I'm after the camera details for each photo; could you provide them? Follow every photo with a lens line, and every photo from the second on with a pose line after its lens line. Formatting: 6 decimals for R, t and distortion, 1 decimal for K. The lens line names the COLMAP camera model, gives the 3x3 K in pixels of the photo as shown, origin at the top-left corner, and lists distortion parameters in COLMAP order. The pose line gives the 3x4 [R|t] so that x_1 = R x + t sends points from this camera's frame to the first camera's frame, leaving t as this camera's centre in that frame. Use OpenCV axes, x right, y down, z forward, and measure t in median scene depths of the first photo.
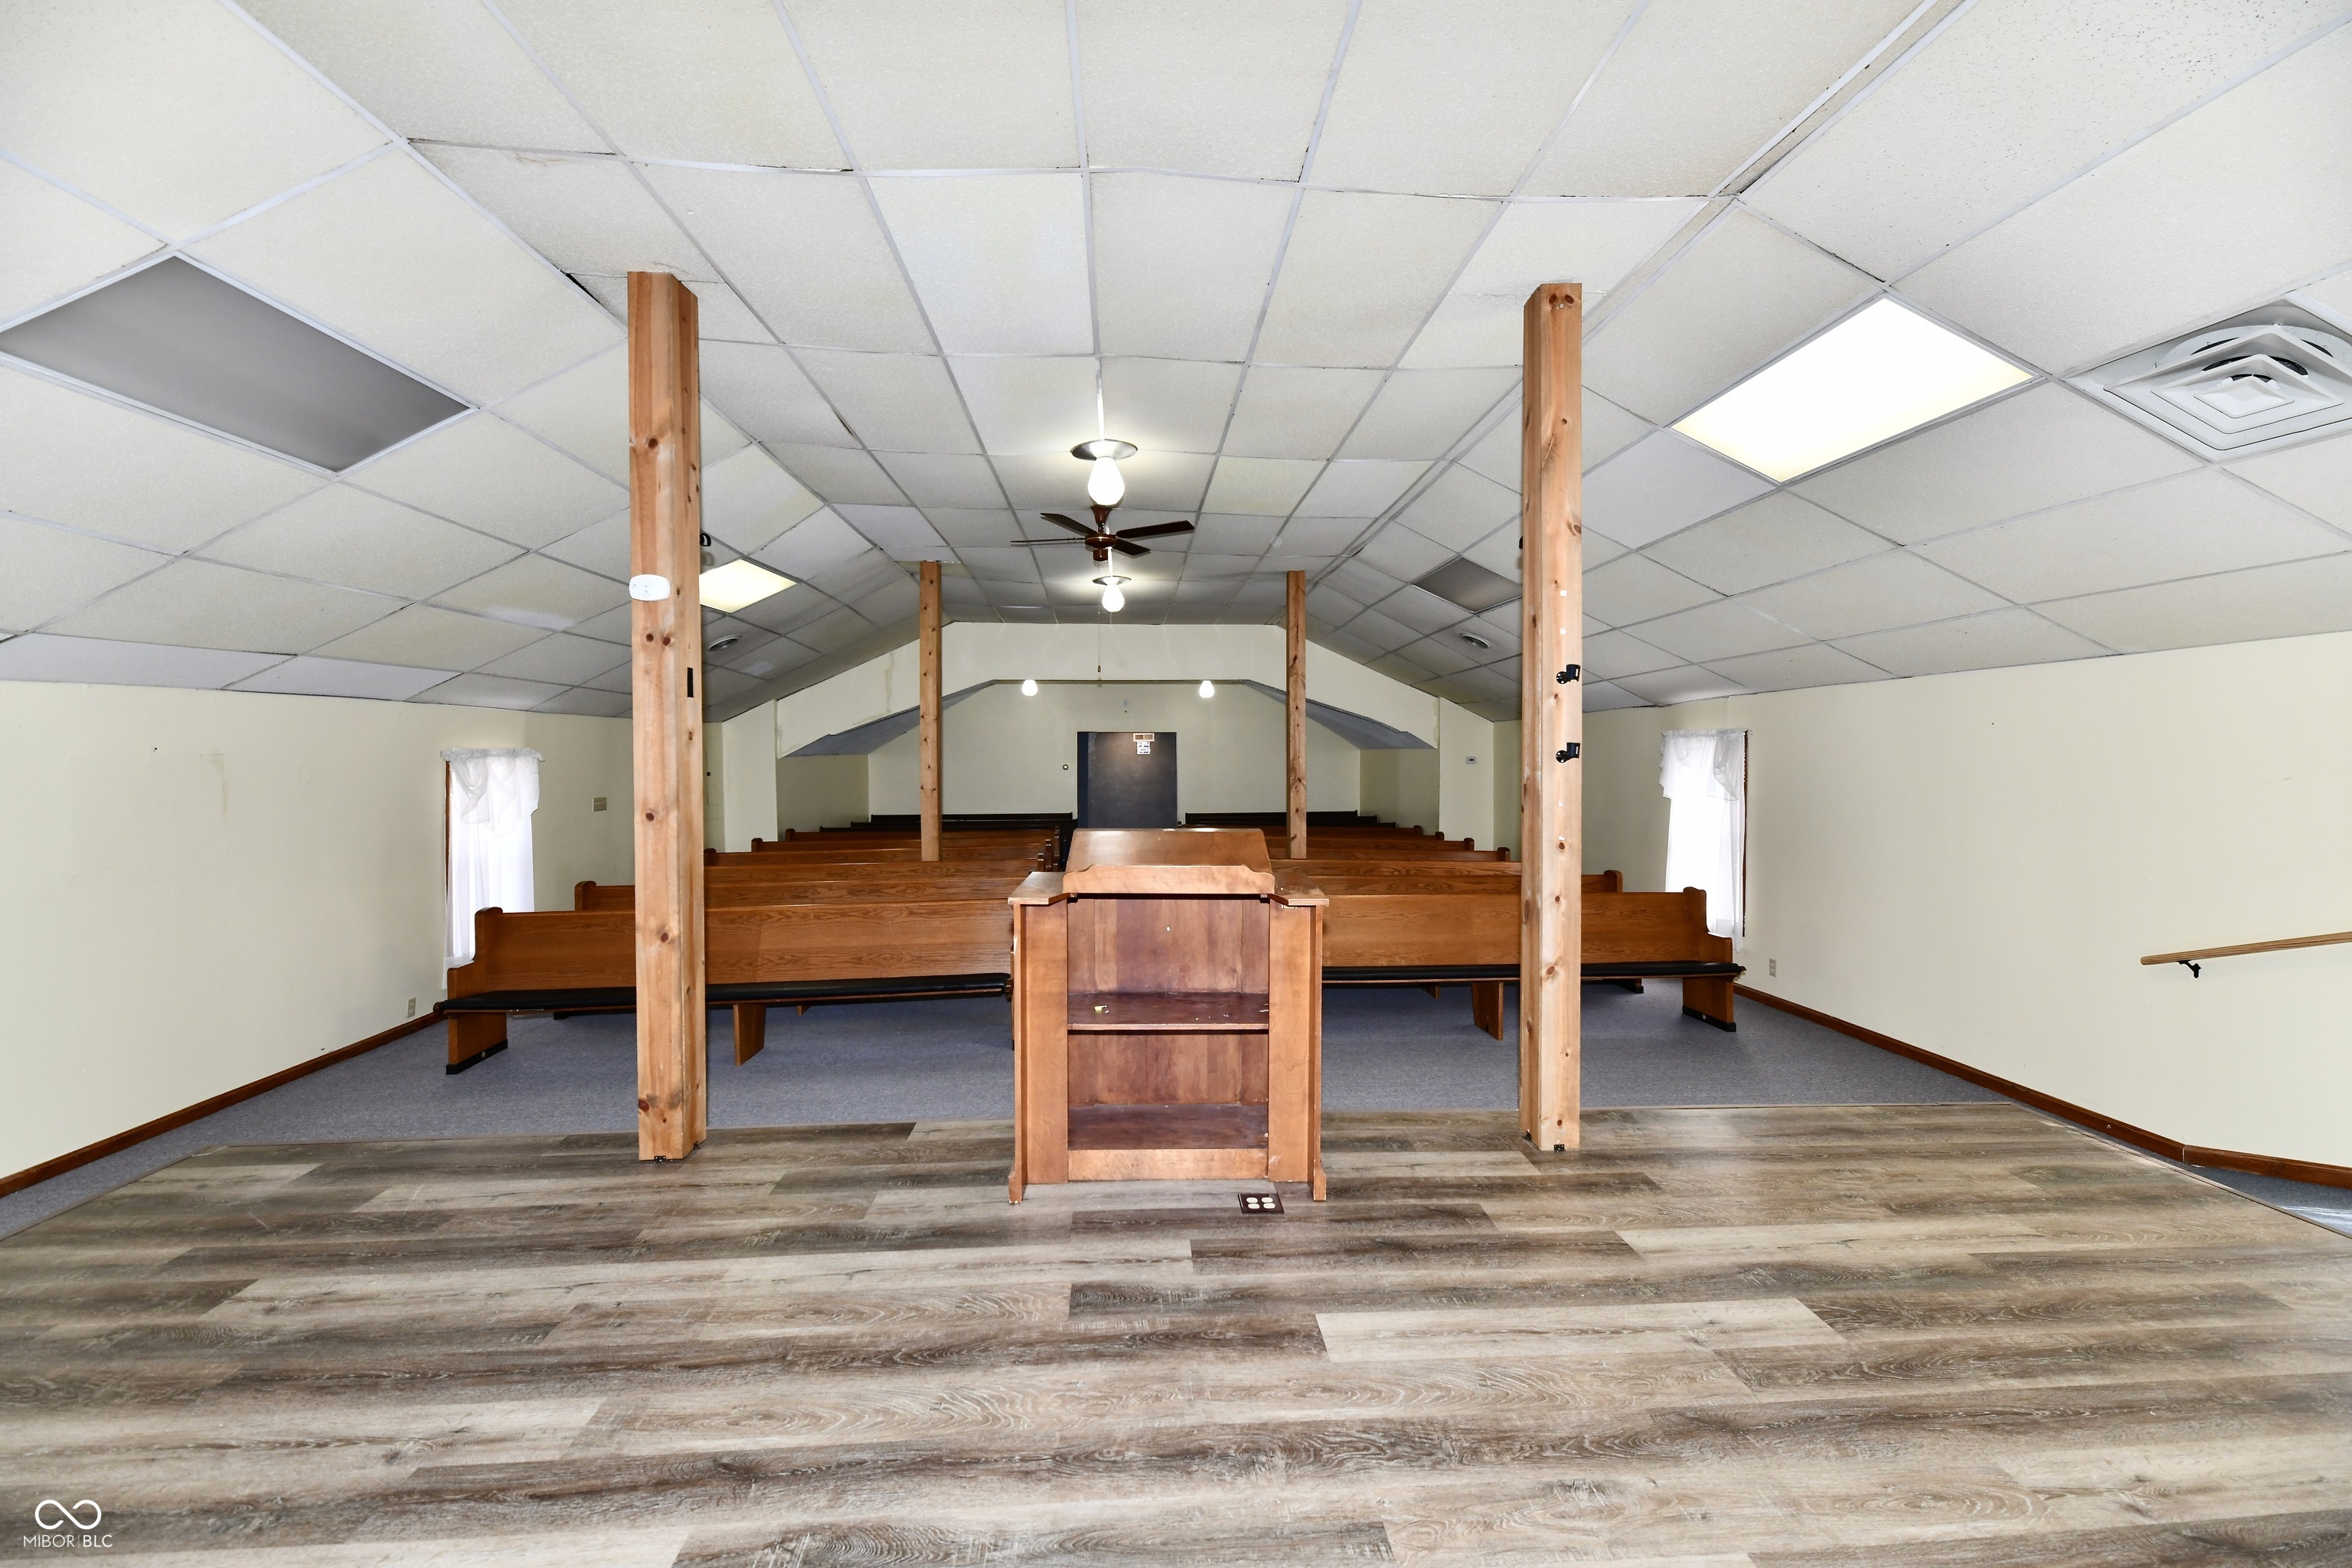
lens RADIAL K [[966.1, 0, 1193.0], [0, 966.1, 751.5], [0, 0, 1]] dist [-0.000895, -0.004695]
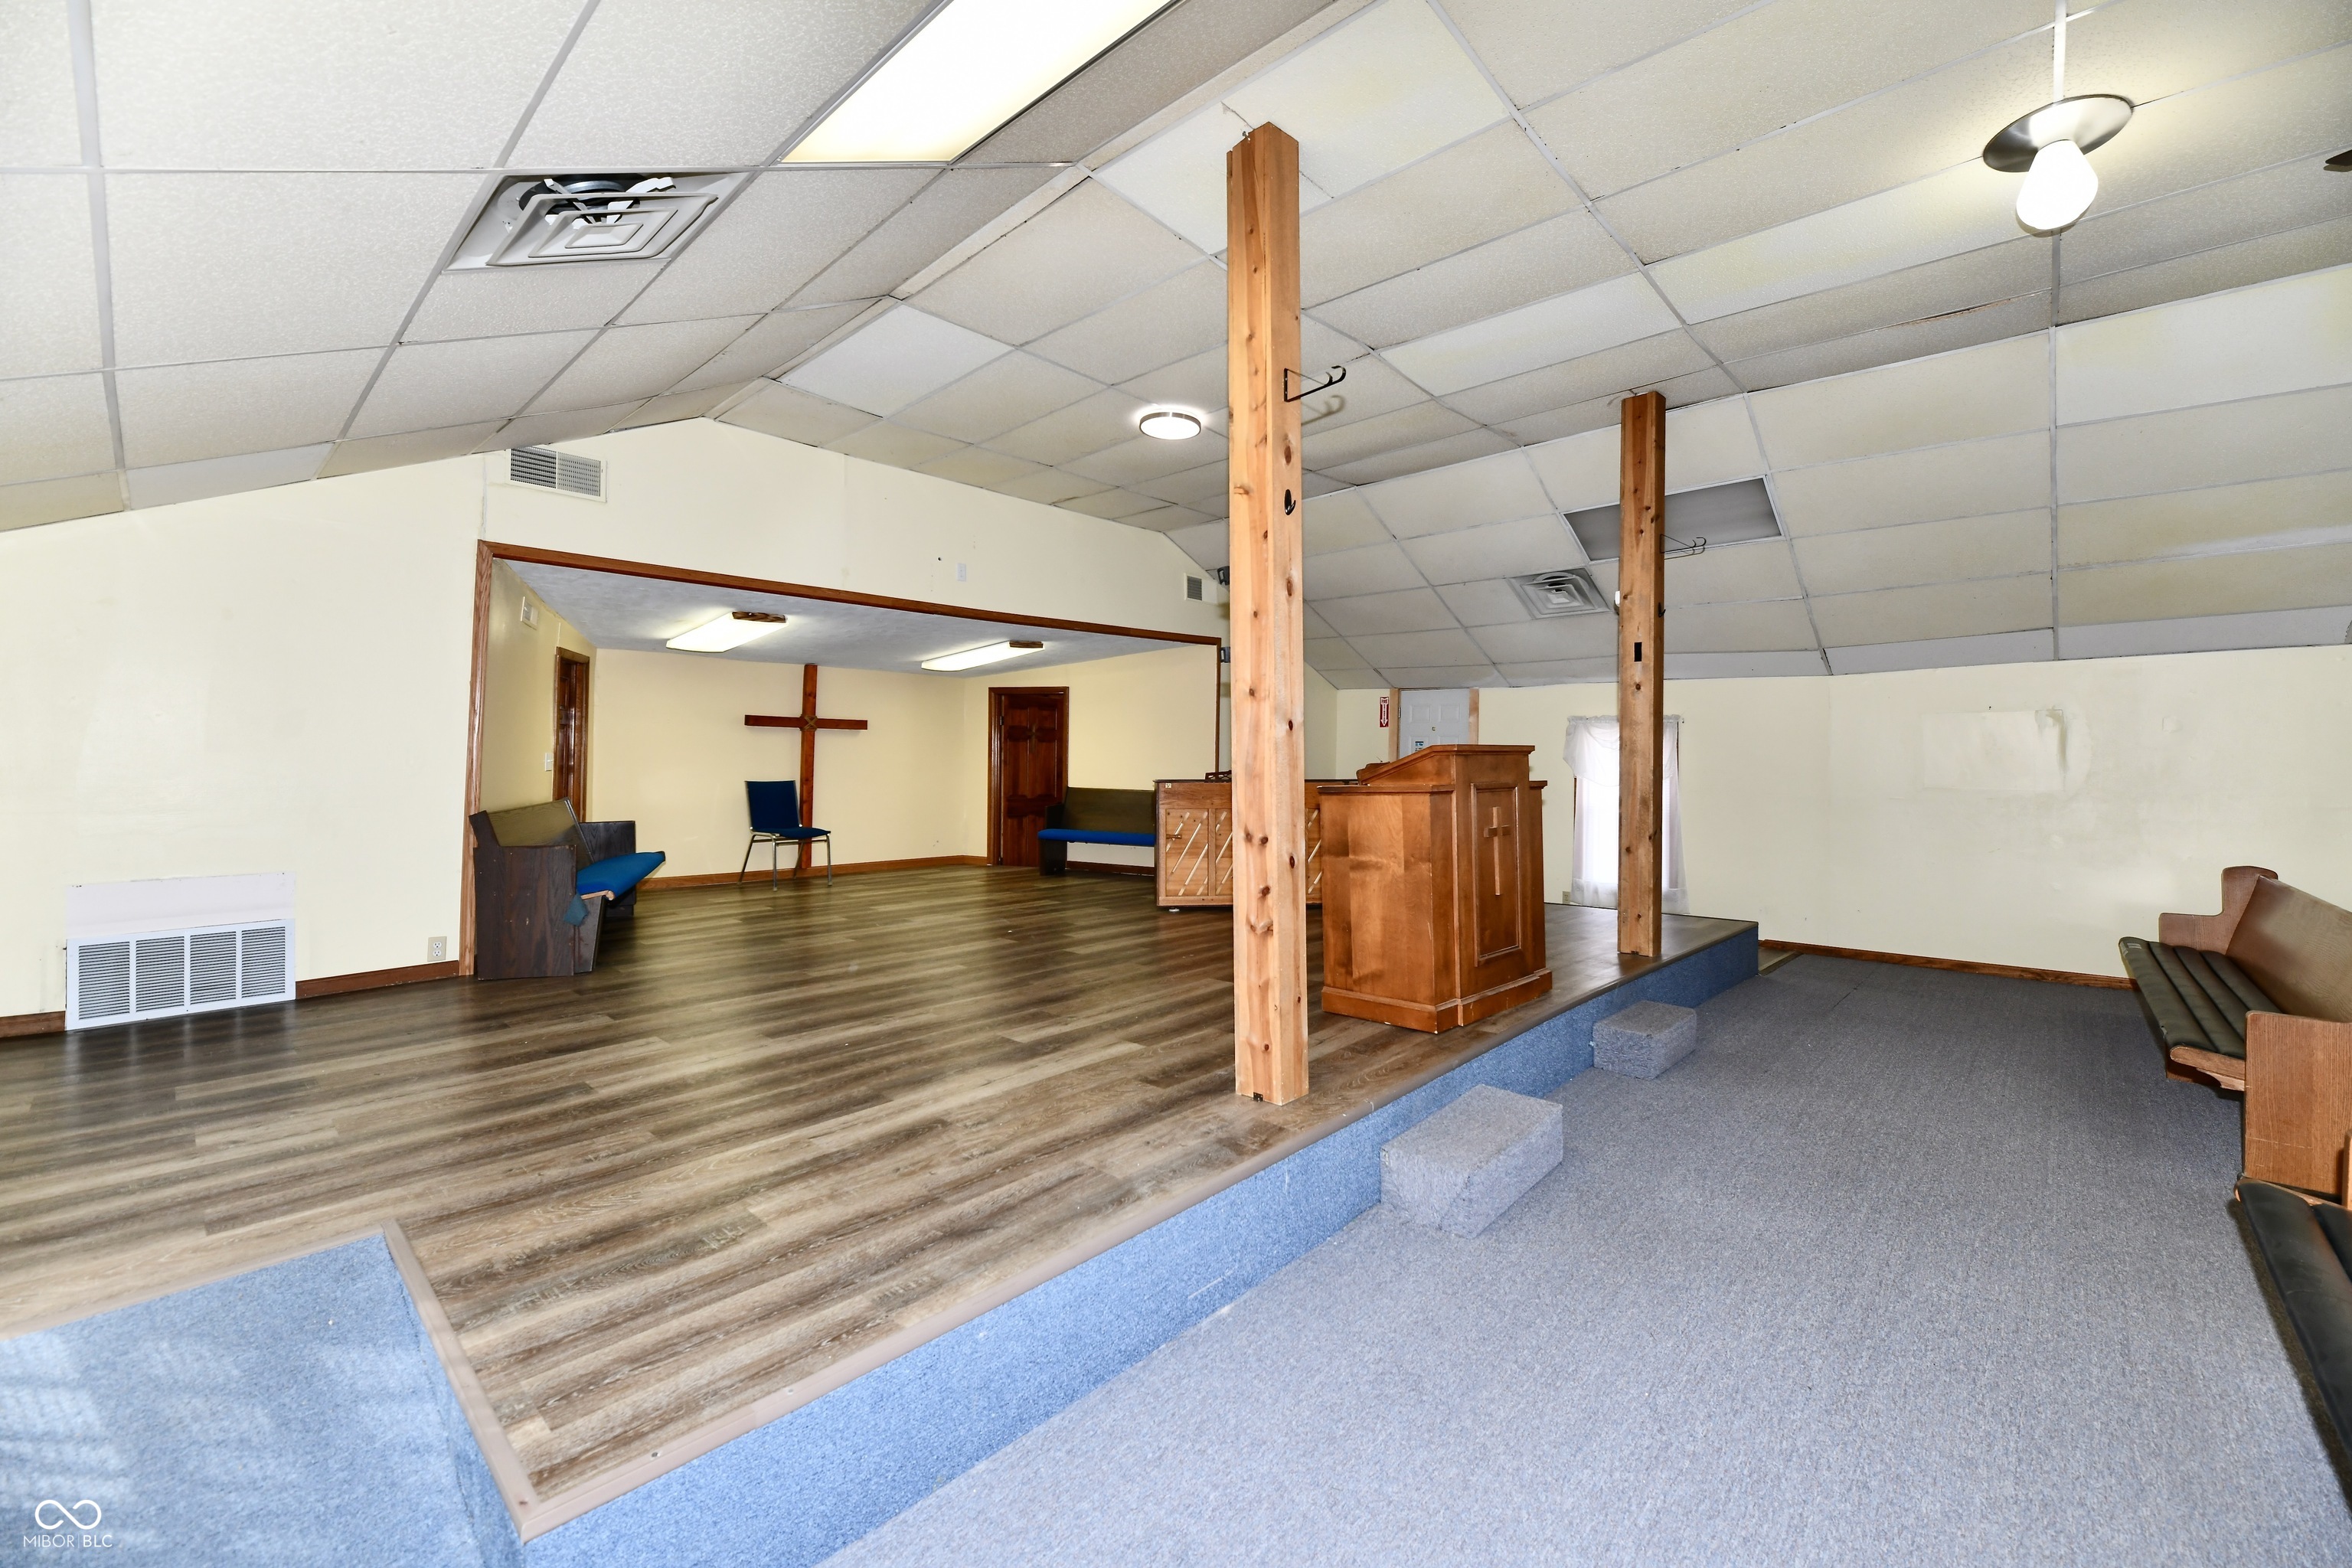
lens RADIAL K [[966.1, 0, 1193.0], [0, 966.1, 751.5], [0, 0, 1]] dist [-0.000895, -0.004695]
pose [[-0.731349, -0.005943, -0.681978, 1.112882], [-0.000950, 0.999970, -0.007696, 0.104492], [0.682003, -0.004981, -0.731332, 1.737998]]
